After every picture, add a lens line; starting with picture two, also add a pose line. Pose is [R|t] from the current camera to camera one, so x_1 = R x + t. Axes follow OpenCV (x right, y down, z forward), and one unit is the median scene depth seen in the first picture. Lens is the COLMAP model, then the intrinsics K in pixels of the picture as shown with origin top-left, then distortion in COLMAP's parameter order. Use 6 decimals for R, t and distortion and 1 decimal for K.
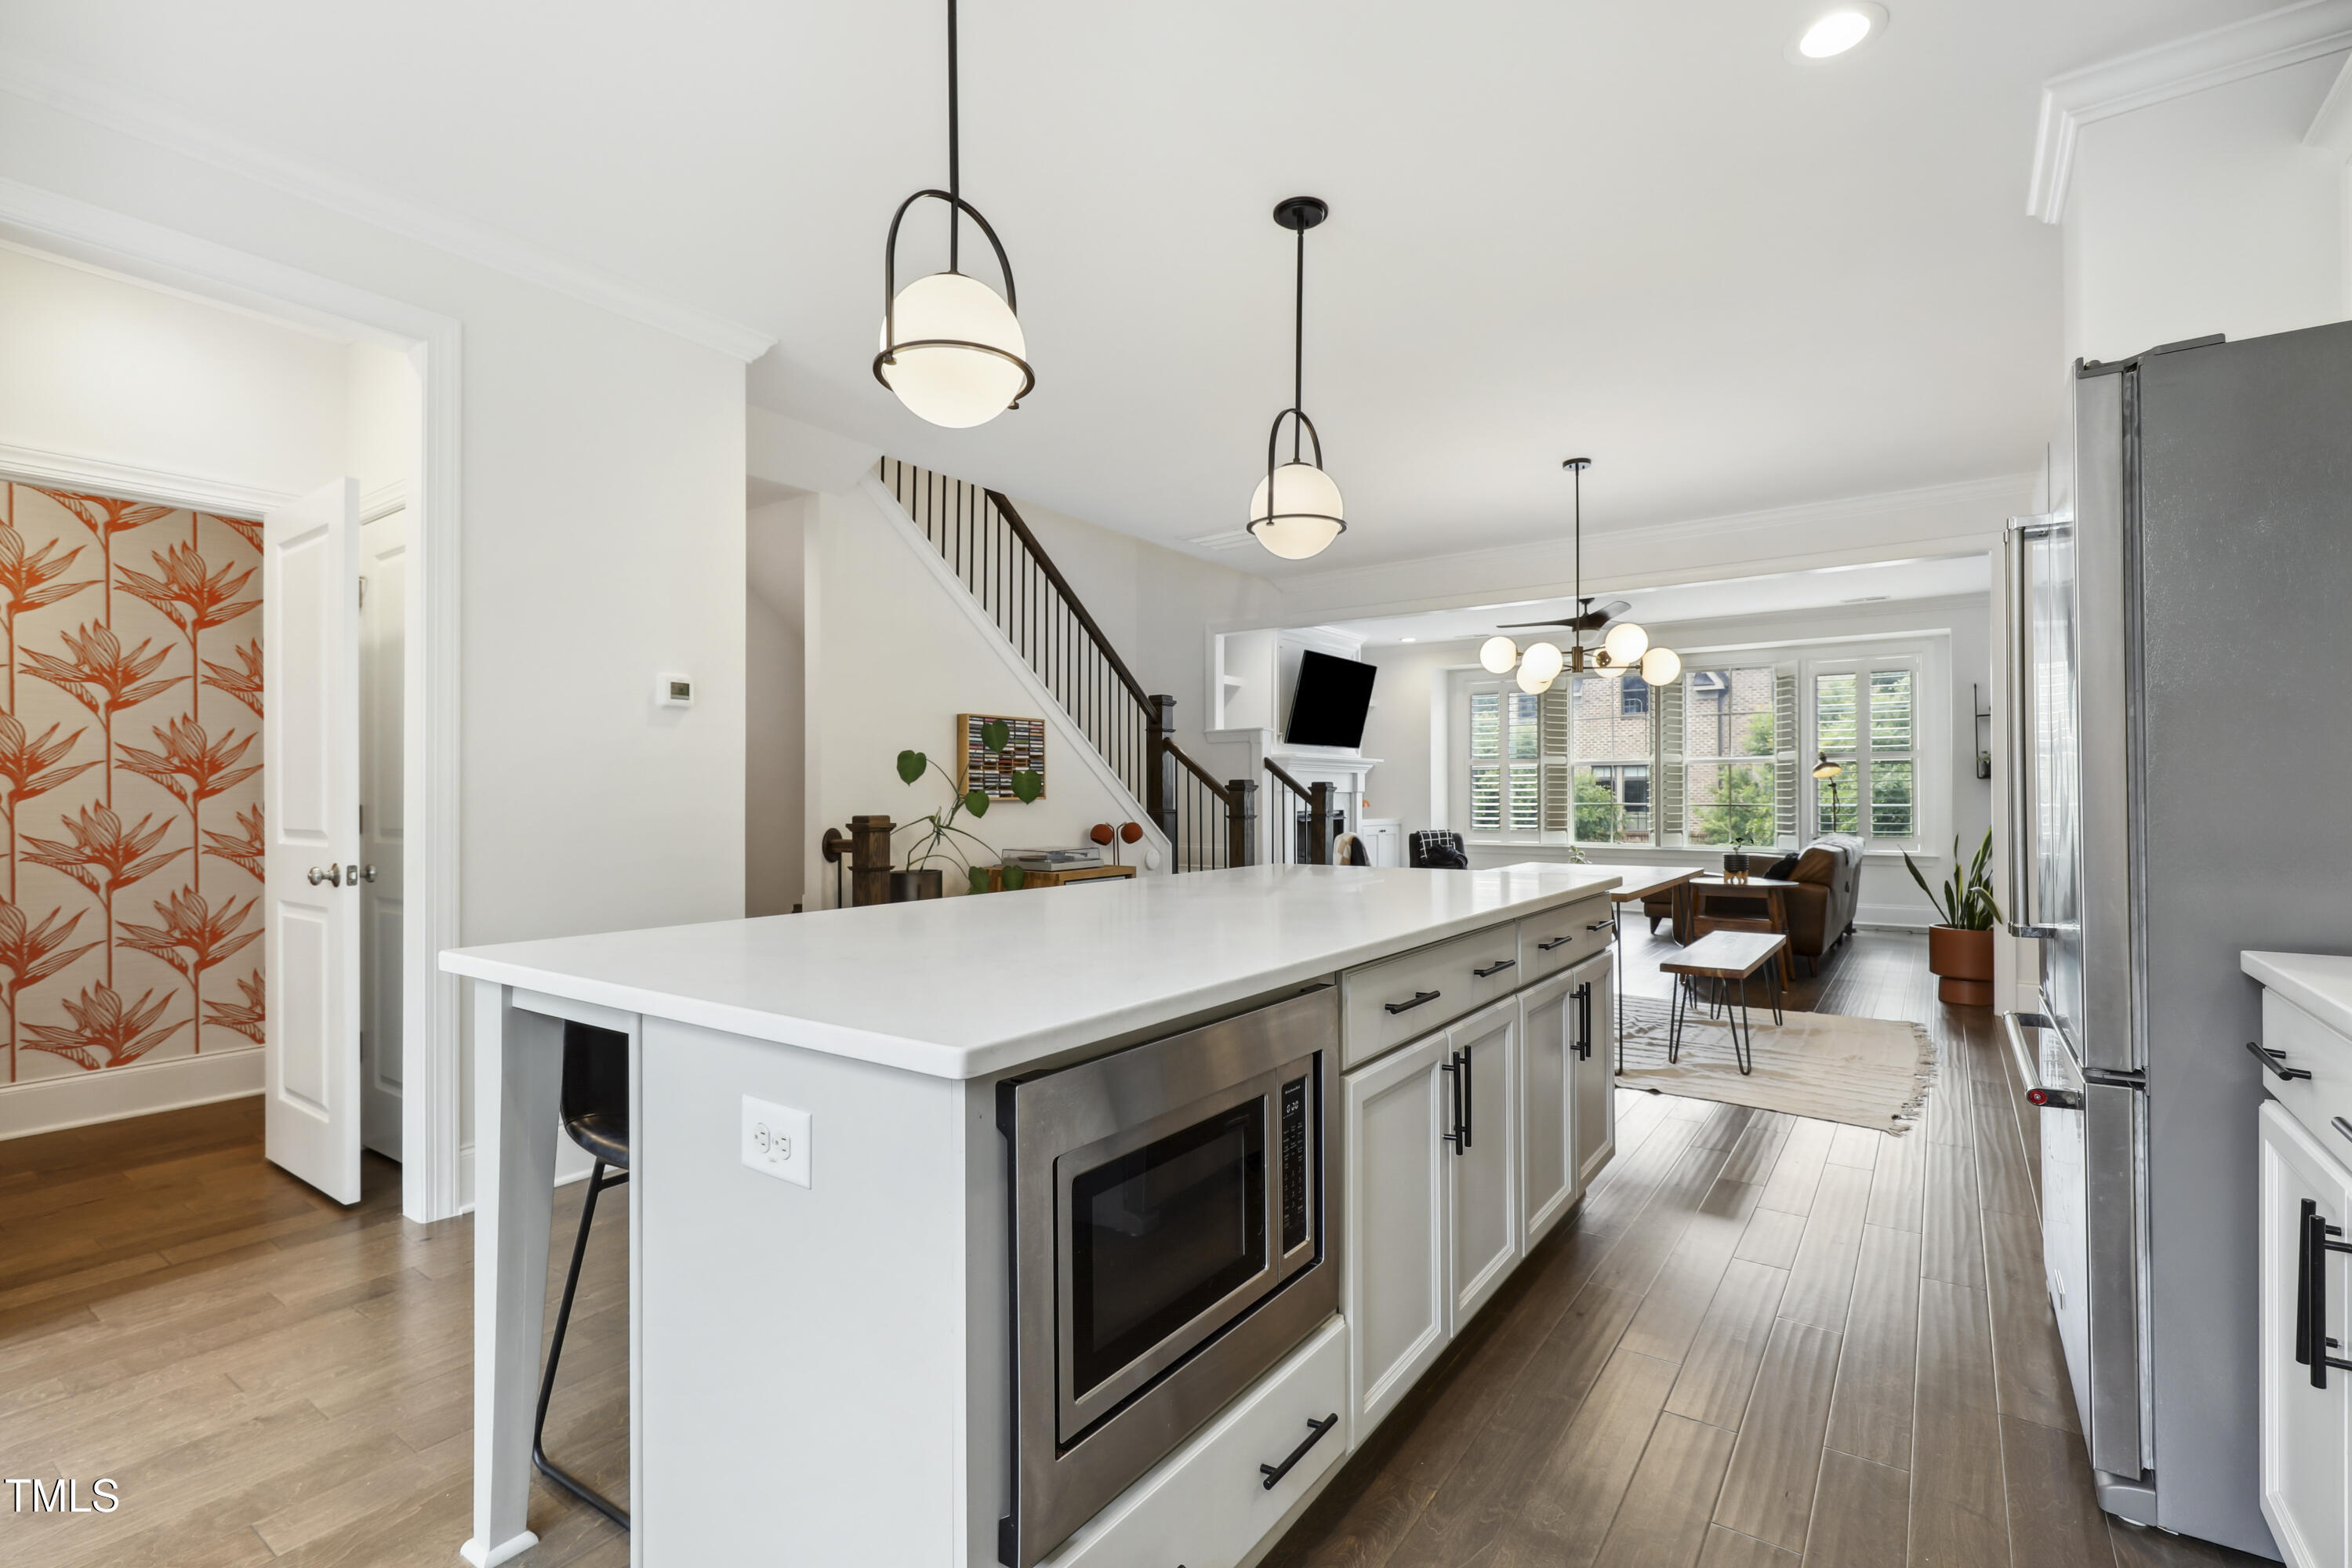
lens RADIAL K [[1070.6, 0, 1201.0], [0, 1070.6, 785.2], [0, 0, 1]] dist [0.002493, 0.000888]
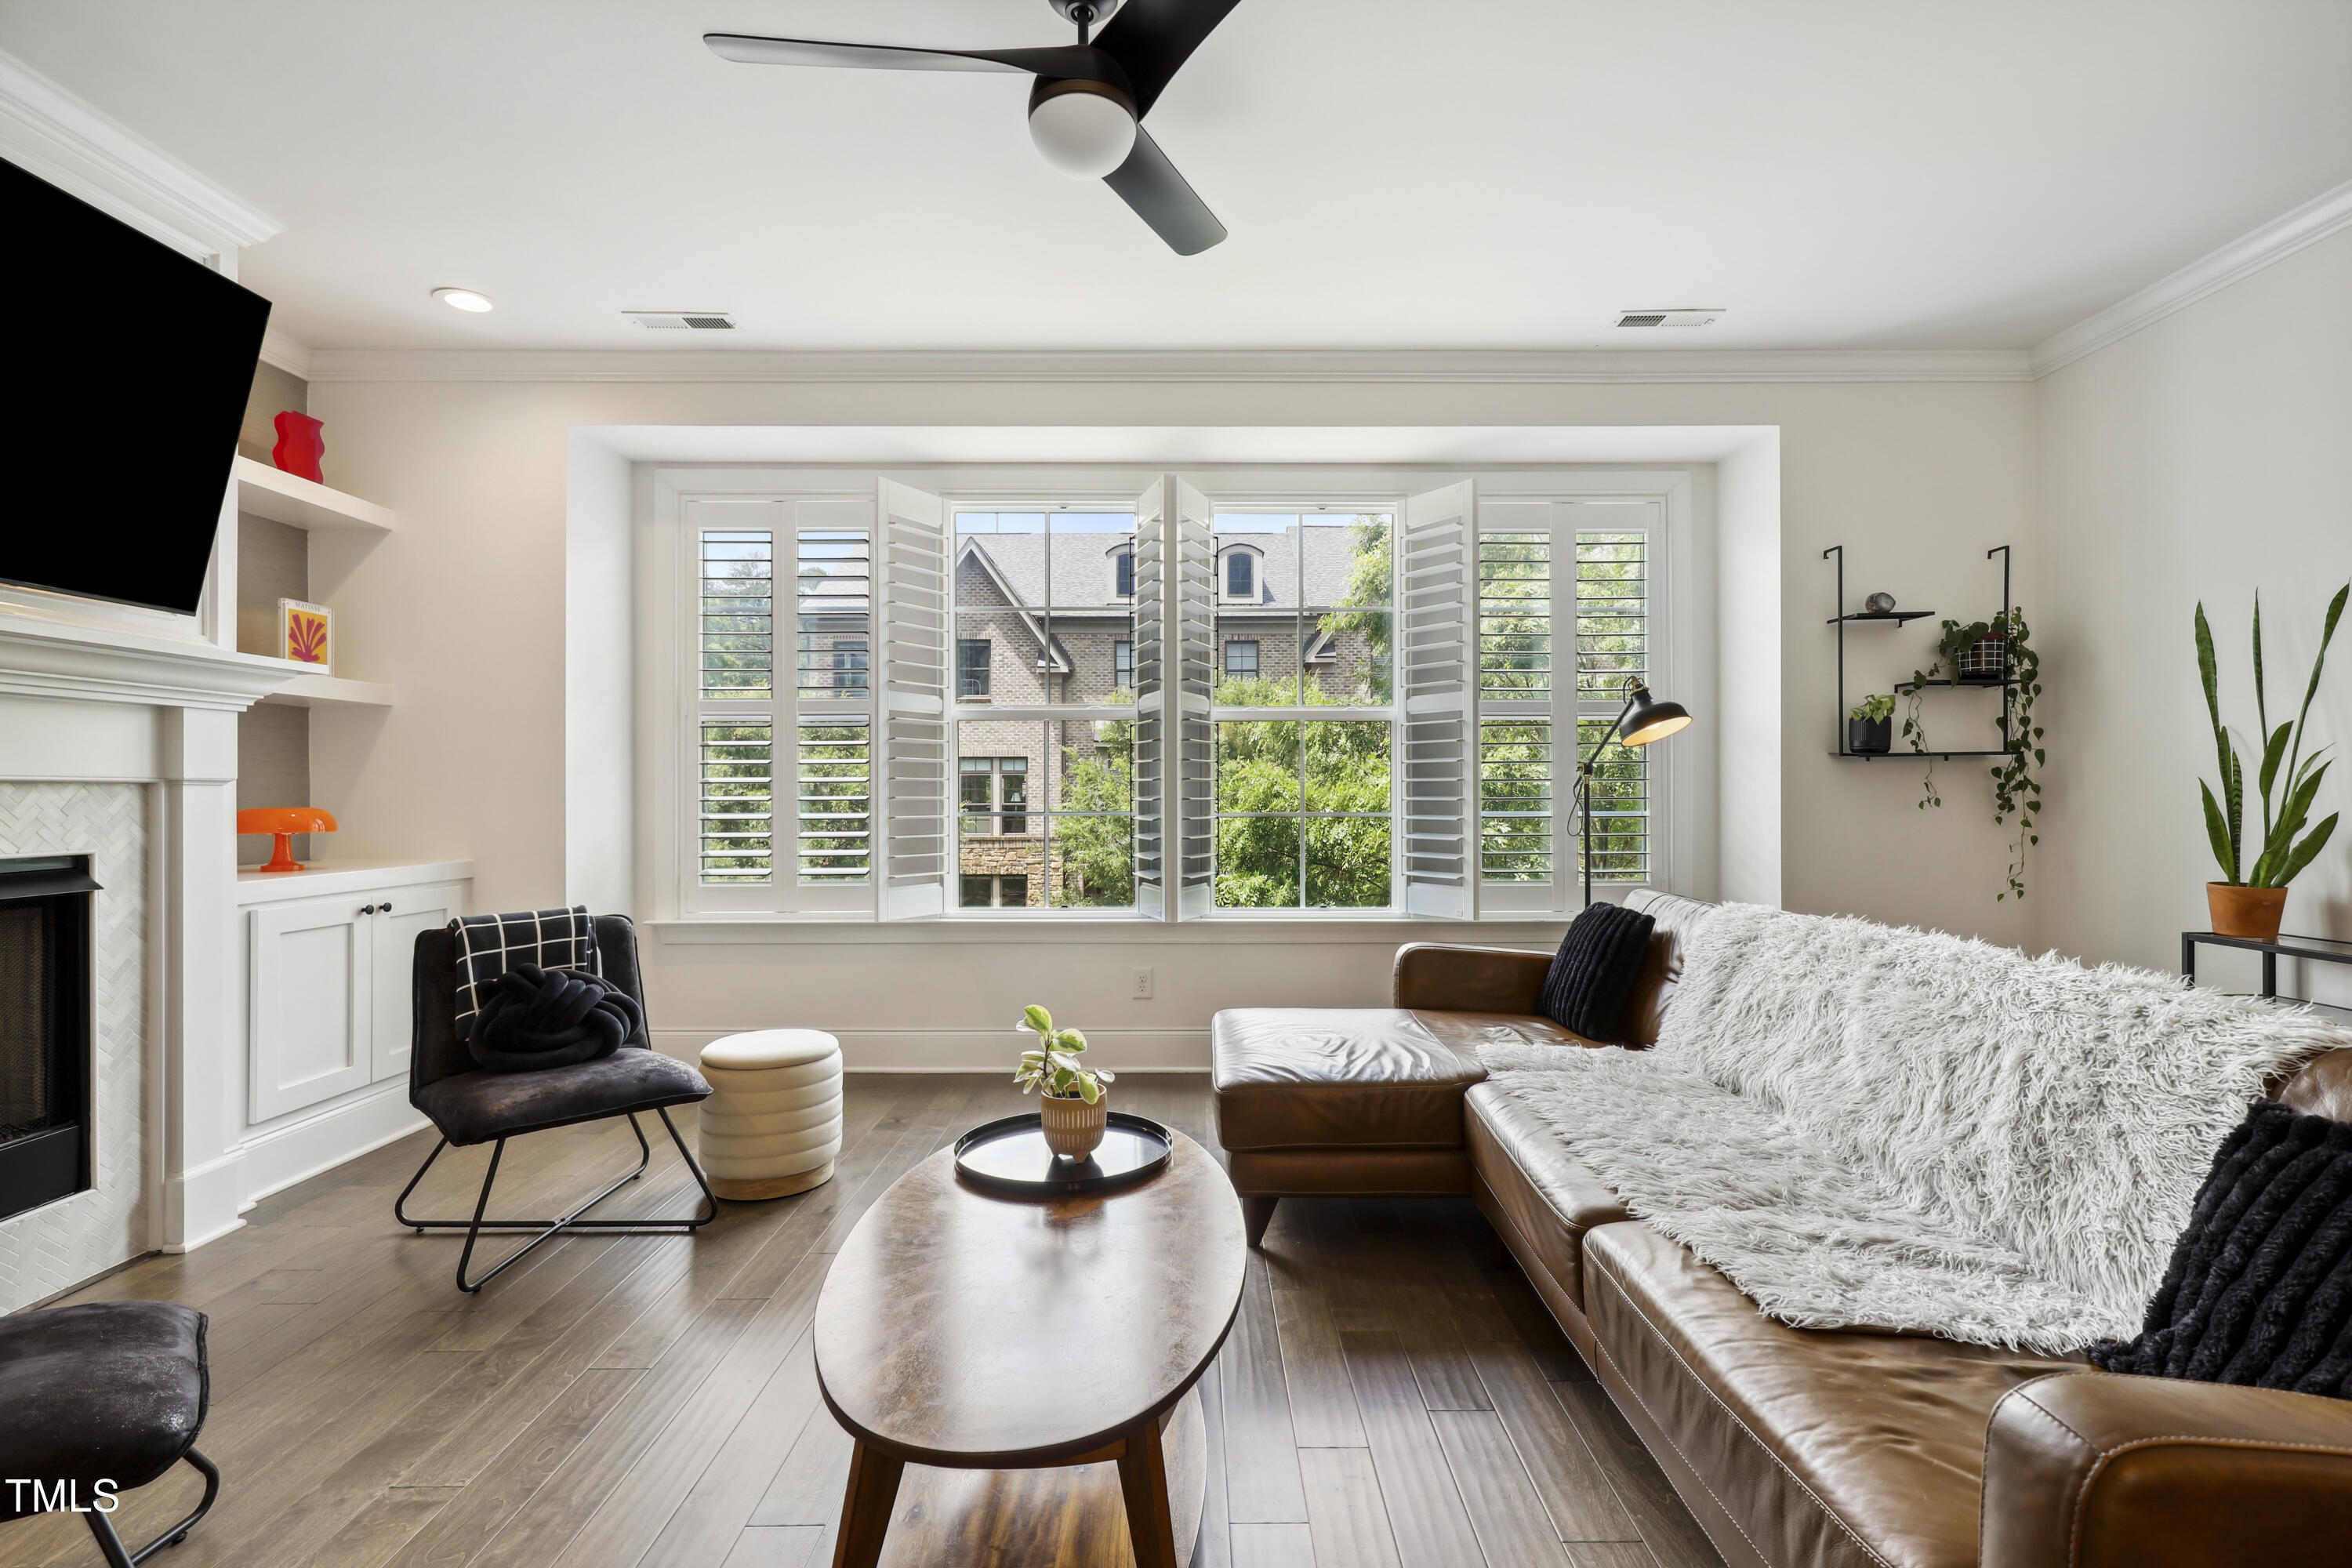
lens RADIAL K [[1070.6, 0, 1187.4], [0, 1070.6, 785.2], [0, 0, 1]] dist [0.002493, 0.000888]
pose [[0.822026, 0.005642, 0.569421, 0.399387], [-0.006448, 0.999979, -0.000599, 0.012476], [-0.569413, -0.003180, 0.822046, 1.310506]]
